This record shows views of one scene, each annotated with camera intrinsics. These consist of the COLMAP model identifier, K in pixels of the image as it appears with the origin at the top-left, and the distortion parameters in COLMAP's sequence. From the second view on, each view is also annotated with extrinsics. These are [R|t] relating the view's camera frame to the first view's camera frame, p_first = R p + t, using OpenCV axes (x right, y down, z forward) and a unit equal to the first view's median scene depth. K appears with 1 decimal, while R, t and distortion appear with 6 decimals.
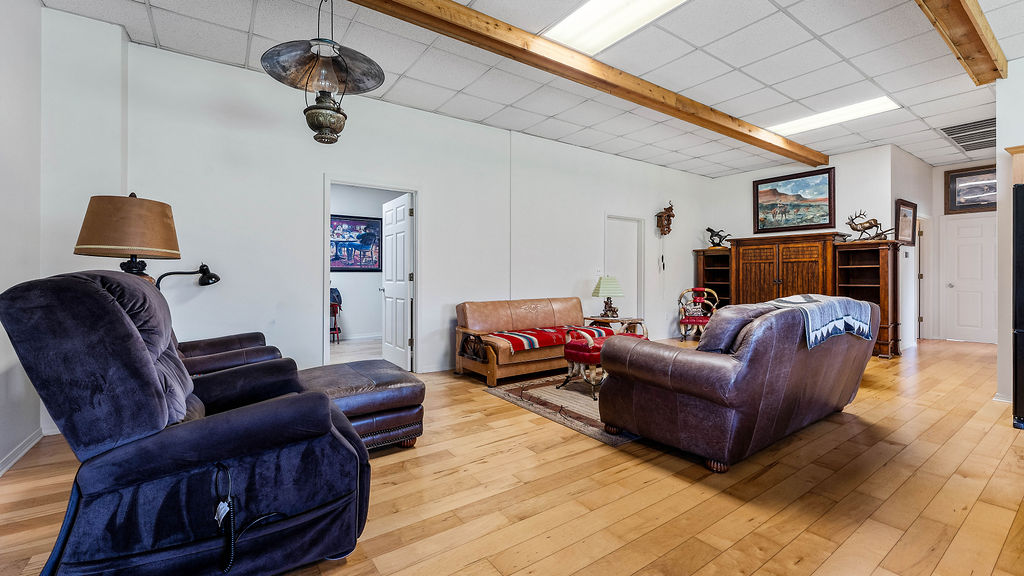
lens RADIAL K [[416.9, 0, 500.2], [0, 416.9, 276.7], [0, 0, 1]] dist [-0.009804, 0.003345]
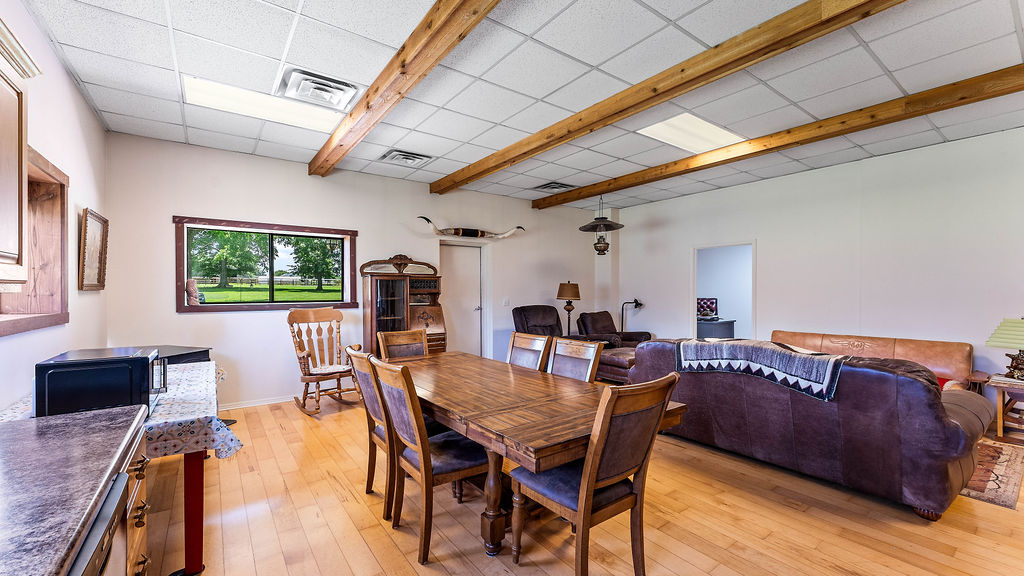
lens RADIAL K [[416.9, 0, 504.4], [0, 416.9, 289.8], [0, 0, 1]] dist [-0.009804, 0.003345]
pose [[0.034843, -0.000726, -0.999393, 0.767190], [-0.003150, 0.999995, -0.000836, -0.038031], [0.999388, 0.003177, 0.034841, 0.112861]]
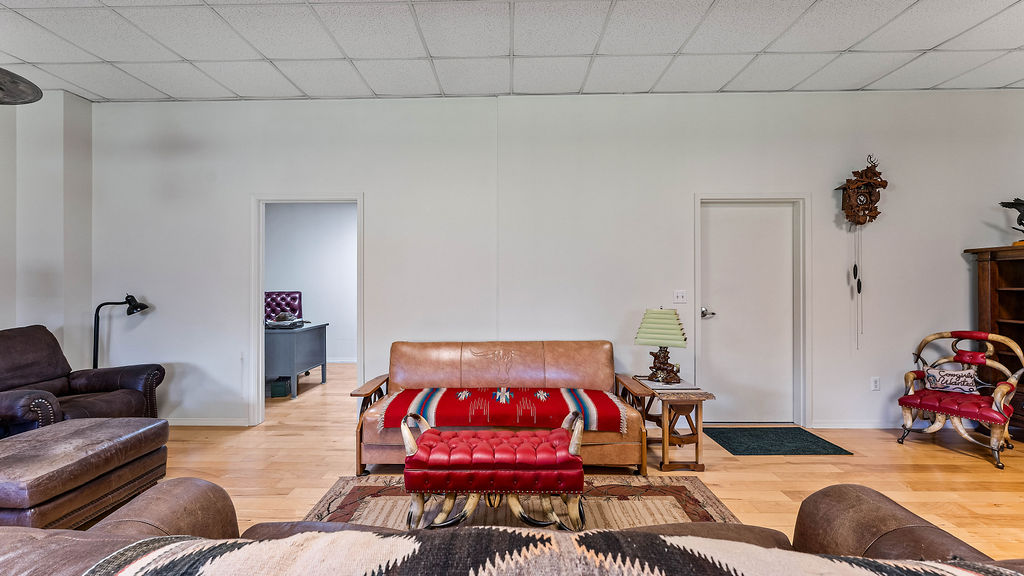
lens RADIAL K [[416.9, 0, 503.1], [0, 416.9, 279.6], [0, 0, 1]] dist [-0.009804, 0.003345]
pose [[0.816520, -0.008128, -0.577259, 0.347424], [0.001200, 0.999923, -0.012382, -0.028225], [0.577315, 0.009417, 0.816467, 0.350928]]
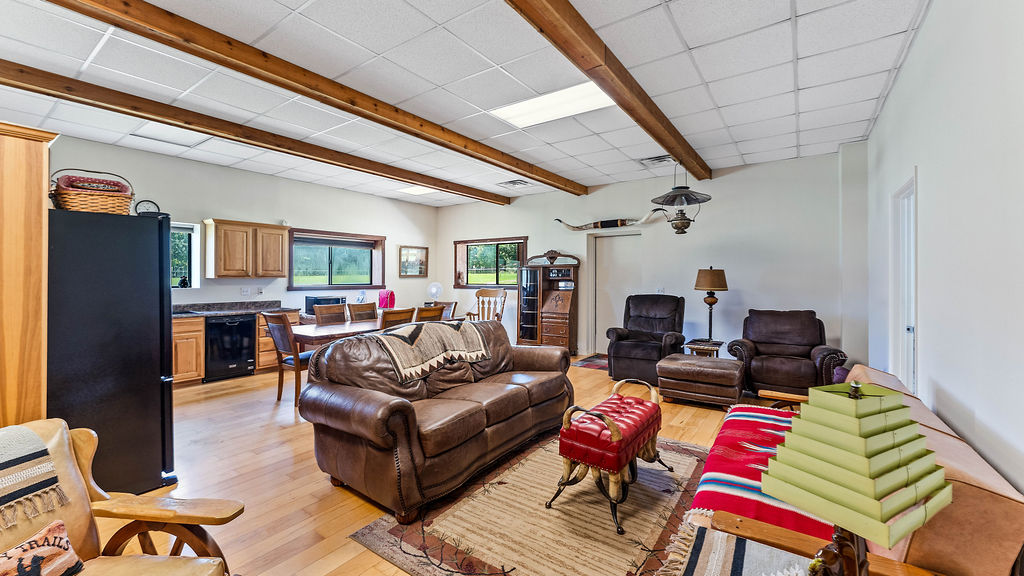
lens RADIAL K [[416.9, 0, 505.1], [0, 416.9, 276.9], [0, 0, 1]] dist [-0.009804, 0.003345]
pose [[-0.939064, -0.001859, -0.343737, 0.396255], [-0.003327, 0.999988, 0.003681, -0.042584], [0.343725, 0.004600, -0.939059, 0.949762]]
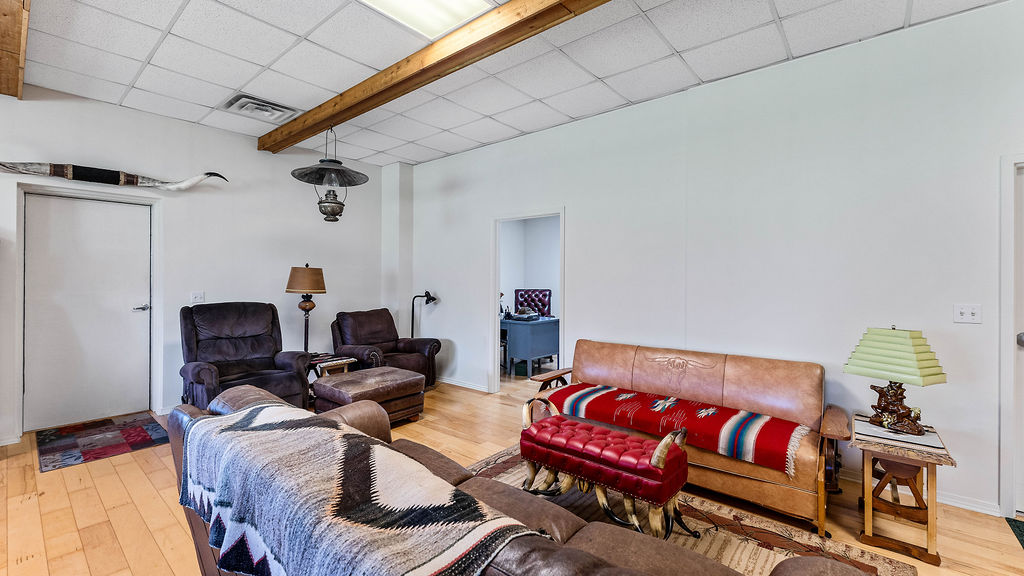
lens RADIAL K [[416.9, 0, 505.2], [0, 416.9, 280.8], [0, 0, 1]] dist [-0.009804, 0.003345]
pose [[0.272697, 0.004921, -0.962087, 0.466380], [-0.009710, 0.999950, 0.002363, -0.039013], [0.962051, 0.008697, 0.272731, 0.436358]]
